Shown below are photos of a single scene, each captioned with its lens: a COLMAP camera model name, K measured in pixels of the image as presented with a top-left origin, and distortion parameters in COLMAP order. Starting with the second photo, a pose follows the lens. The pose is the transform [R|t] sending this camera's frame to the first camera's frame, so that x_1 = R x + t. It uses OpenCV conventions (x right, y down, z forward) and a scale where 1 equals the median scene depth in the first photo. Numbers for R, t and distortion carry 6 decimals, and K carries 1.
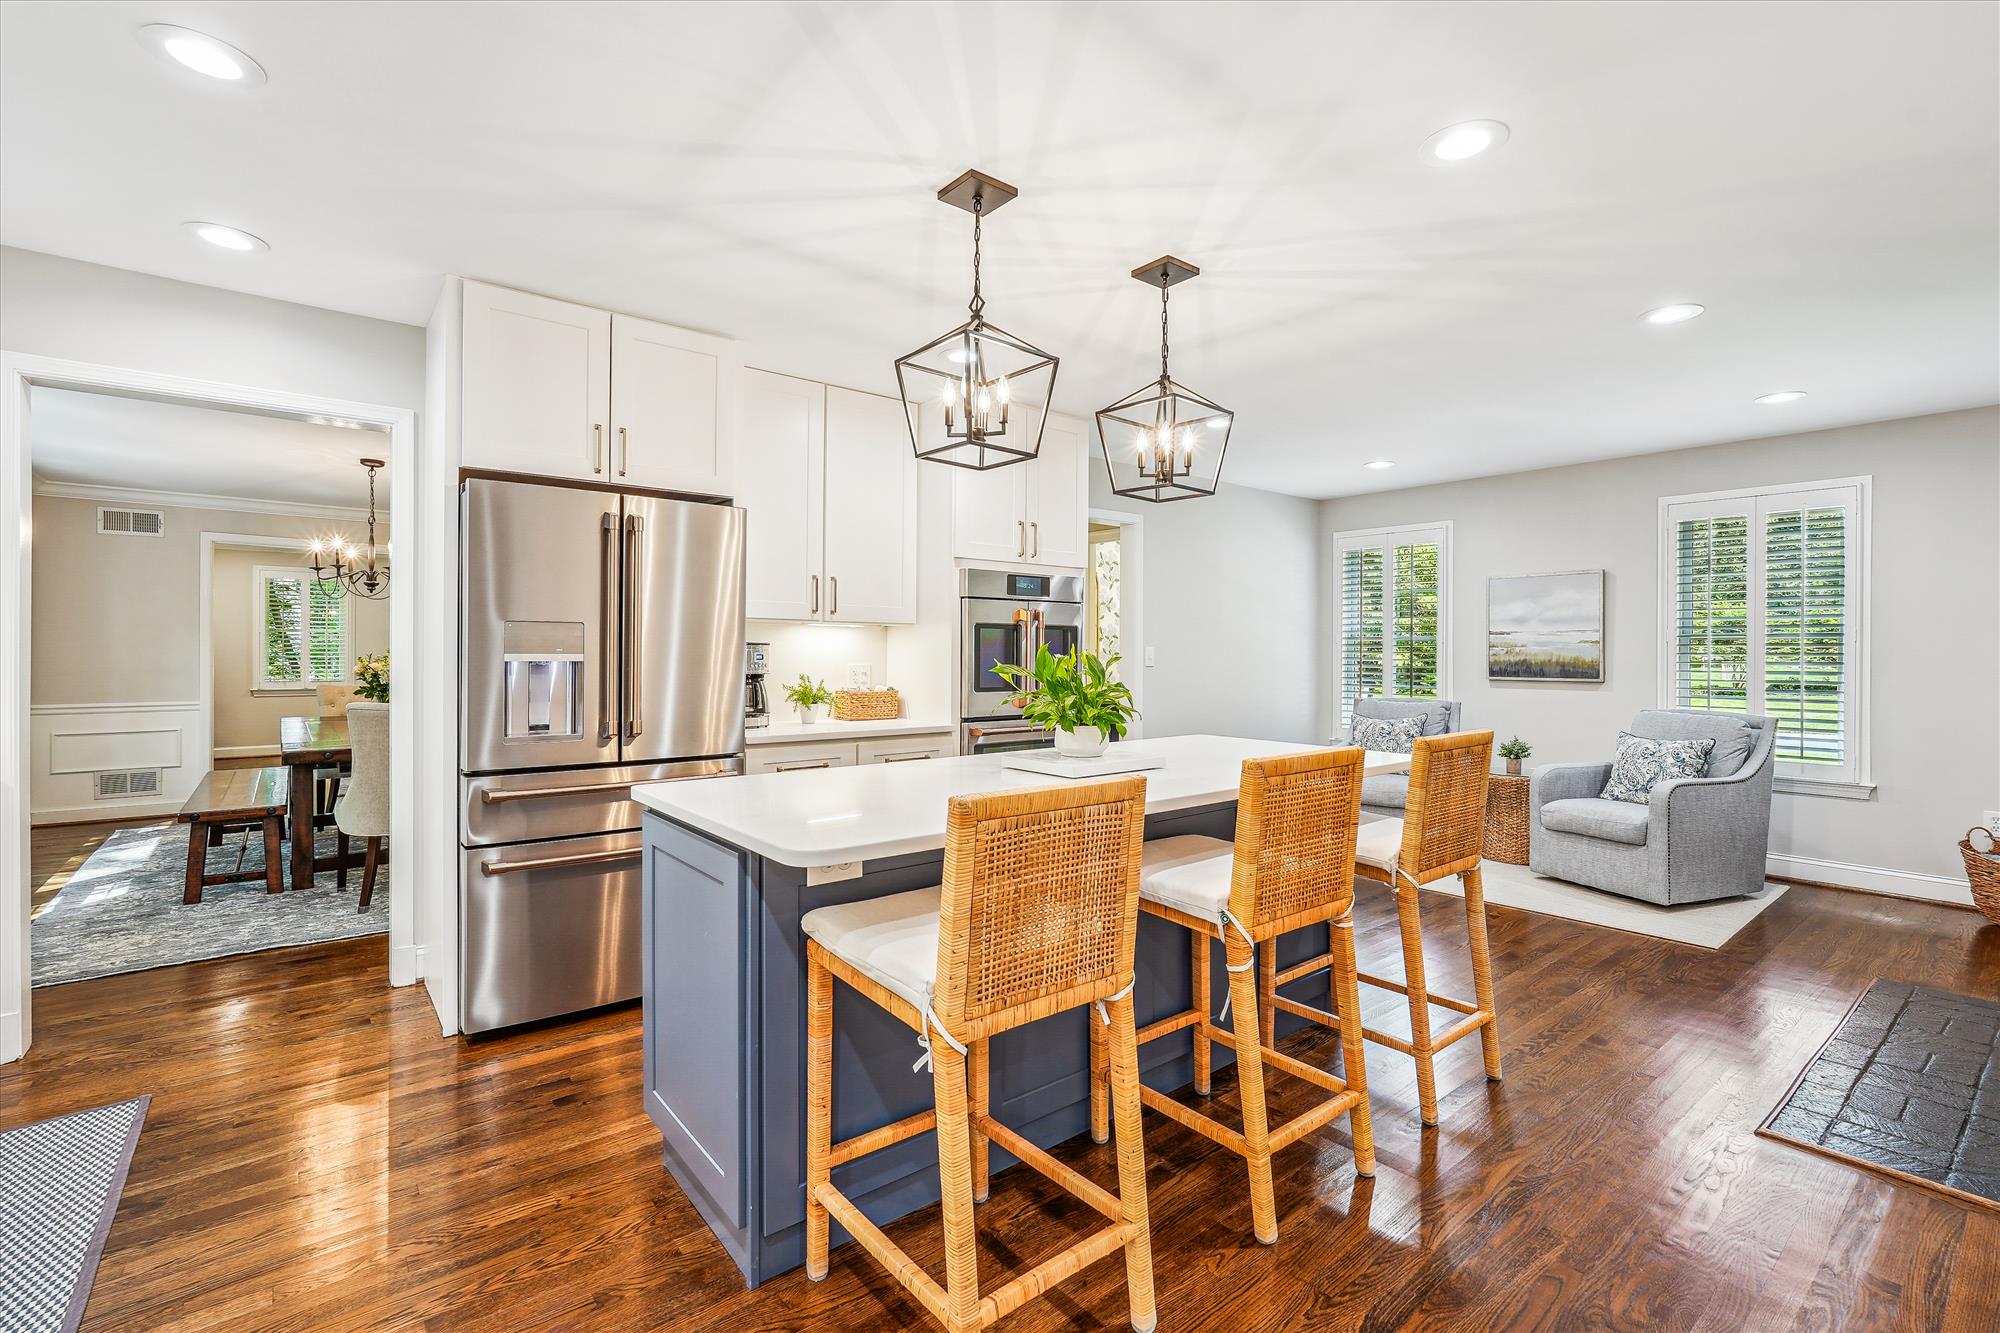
lens RADIAL K [[879.2, 0, 1001.2], [0, 879.2, 652.2], [0, 0, 1]] dist [-0.008748, 0.002383]
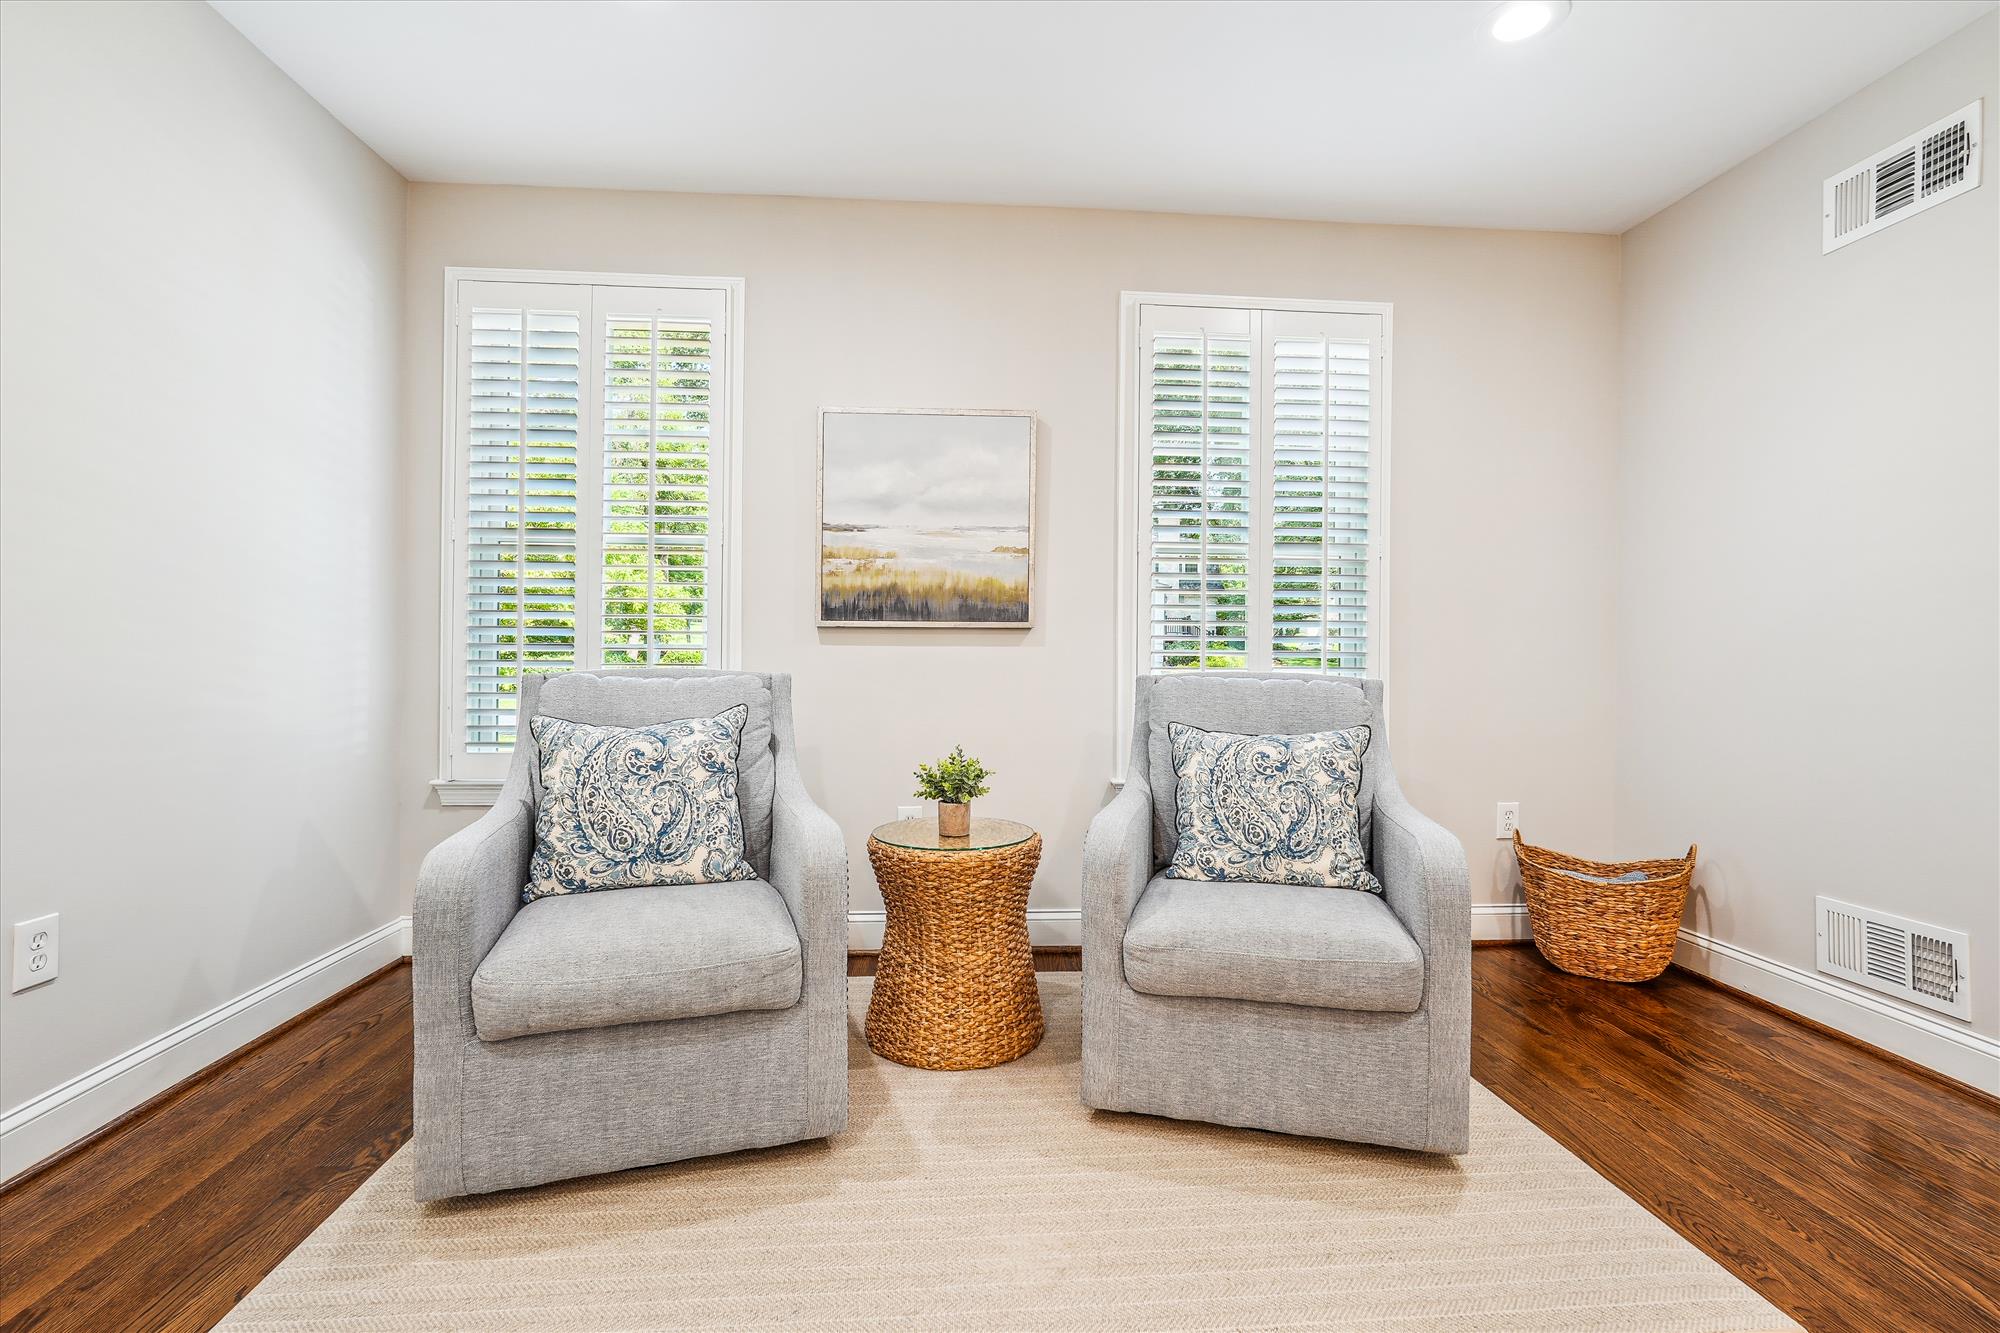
lens RADIAL K [[879.2, 0, 982.1], [0, 879.2, 658.2], [0, 0, 1]] dist [-0.008748, 0.002383]
pose [[0.562295, -0.000764, 0.826936, 0.230004], [-0.006445, 0.999965, 0.005307, 0.047671], [-0.826912, -0.008314, 0.562271, 0.706420]]
